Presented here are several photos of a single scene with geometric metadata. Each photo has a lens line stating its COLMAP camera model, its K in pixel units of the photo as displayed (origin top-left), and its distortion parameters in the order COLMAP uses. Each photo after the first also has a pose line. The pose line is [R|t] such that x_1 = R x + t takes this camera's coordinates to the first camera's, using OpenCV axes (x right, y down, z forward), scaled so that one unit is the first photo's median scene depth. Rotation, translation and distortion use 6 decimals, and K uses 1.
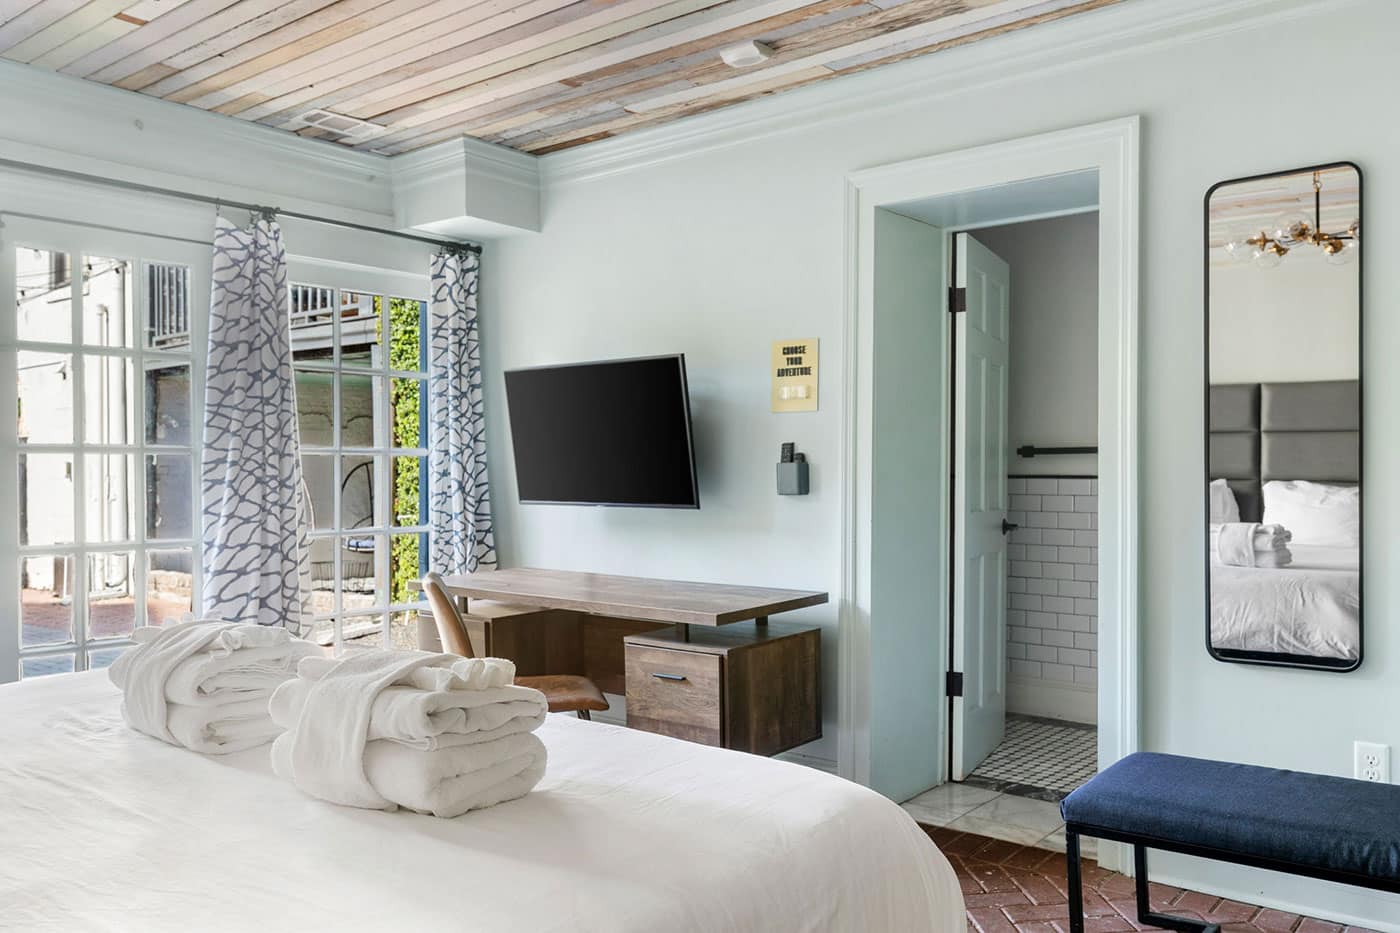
lens RADIAL K [[1163.4, 0, 700.0], [0, 1163.4, 466.5], [0, 0, 1]] dist [0.045298, -0.001465]
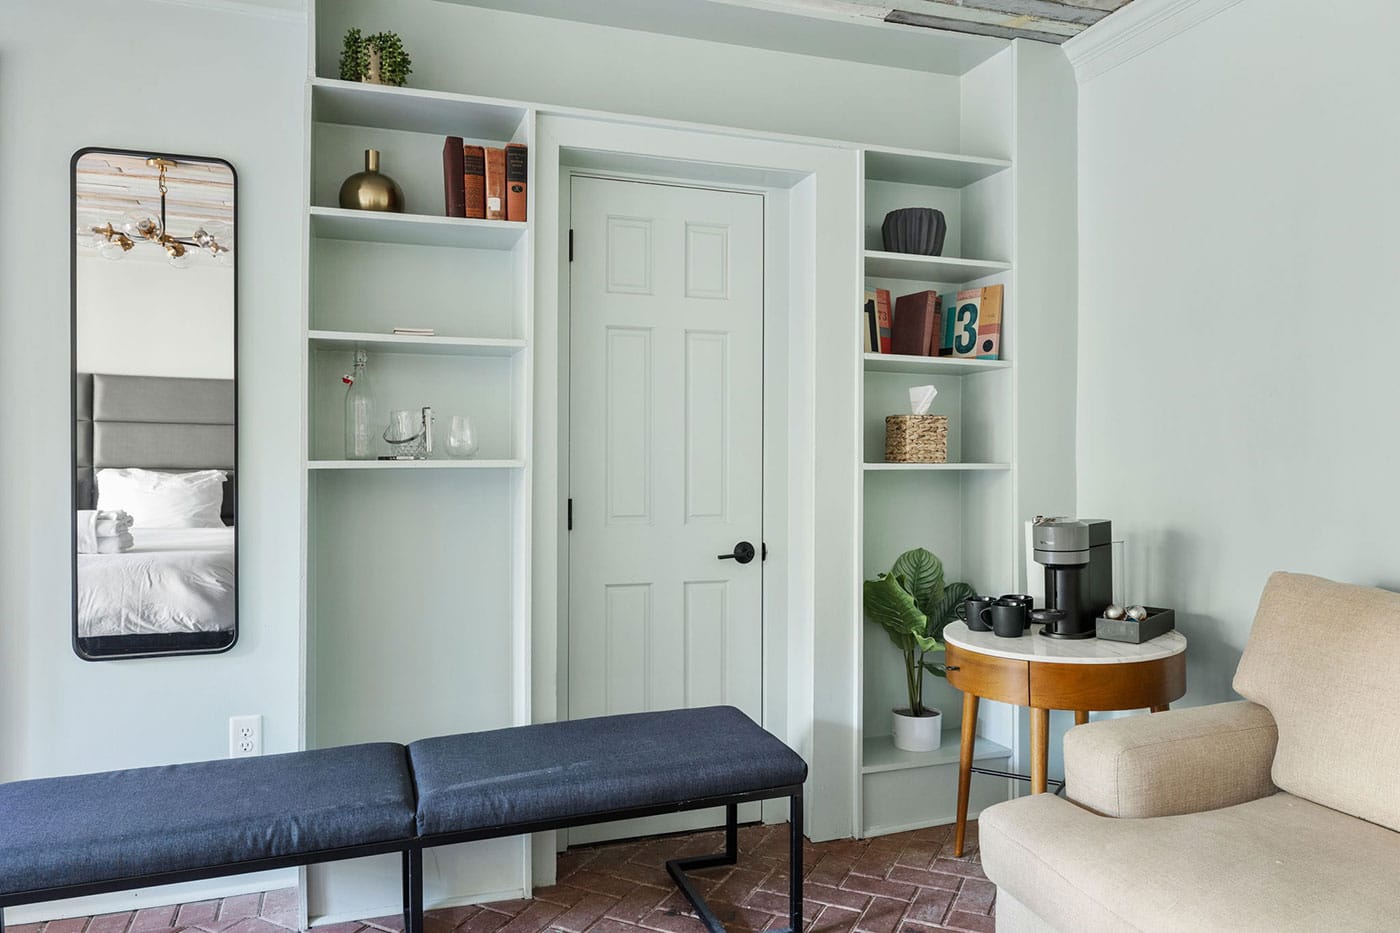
lens RADIAL K [[973.3, 0, 700.0], [0, 973.3, 466.5], [0, 0, 1]] dist [0.006119, 0.002288]
pose [[0.515485, -0.002931, 0.856894, 0.014376], [-0.006349, 0.999954, 0.007240, 0.000953], [-0.856875, -0.009173, 0.515442, 0.095762]]
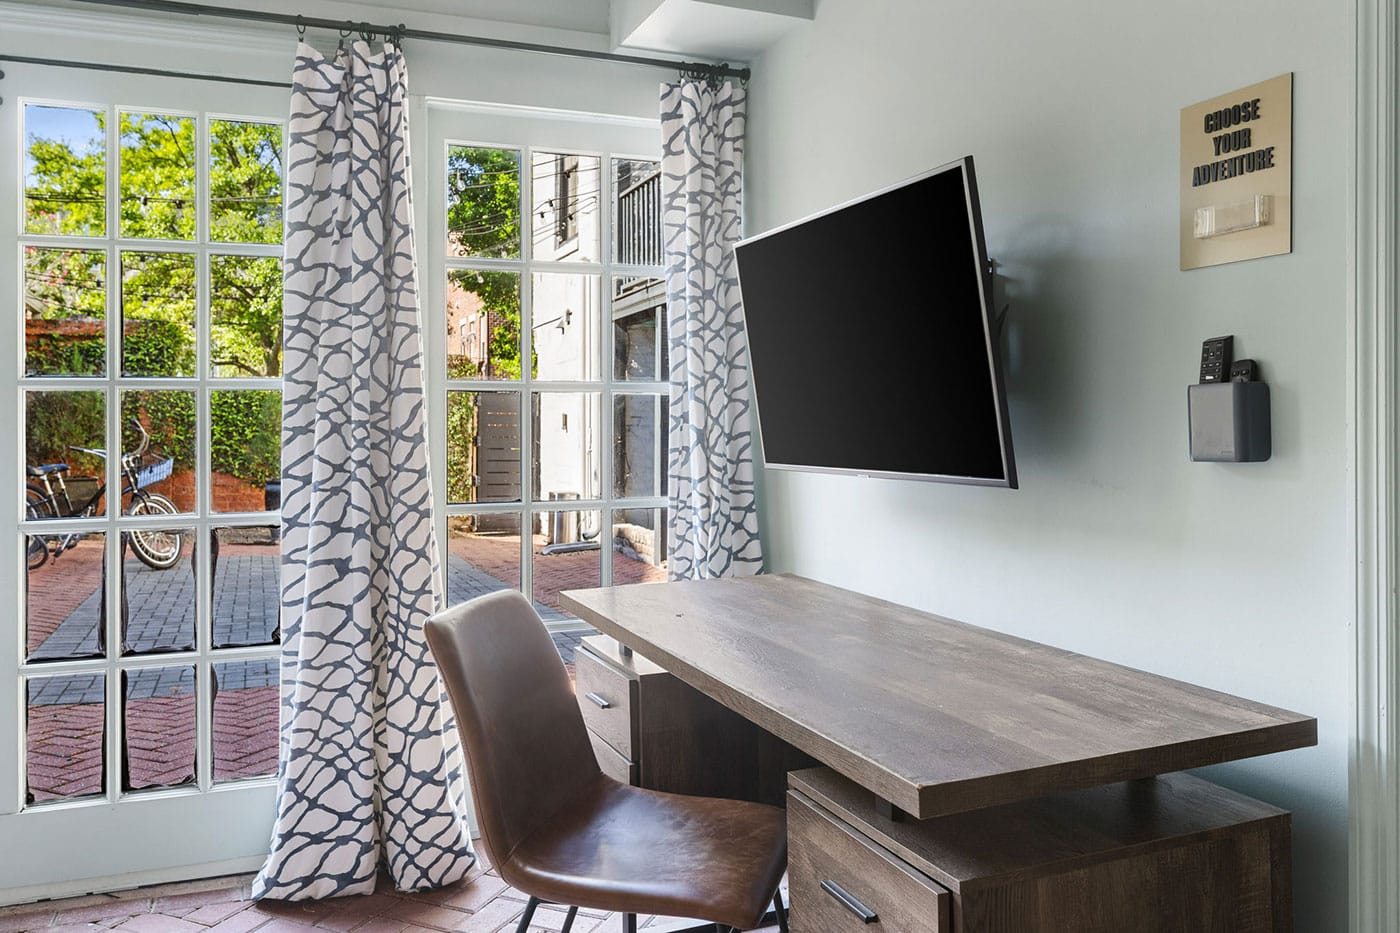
lens RADIAL K [[1139.7, 0, 678.8], [0, 1139.7, 403.5], [0, 0, 1]] dist [0.008133, 0.003871]
pose [[0.873729, -0.012621, -0.486249, 0.106213], [0.005999, 0.999867, -0.015175, 0.009145], [0.486376, 0.010342, 0.873688, 0.545051]]
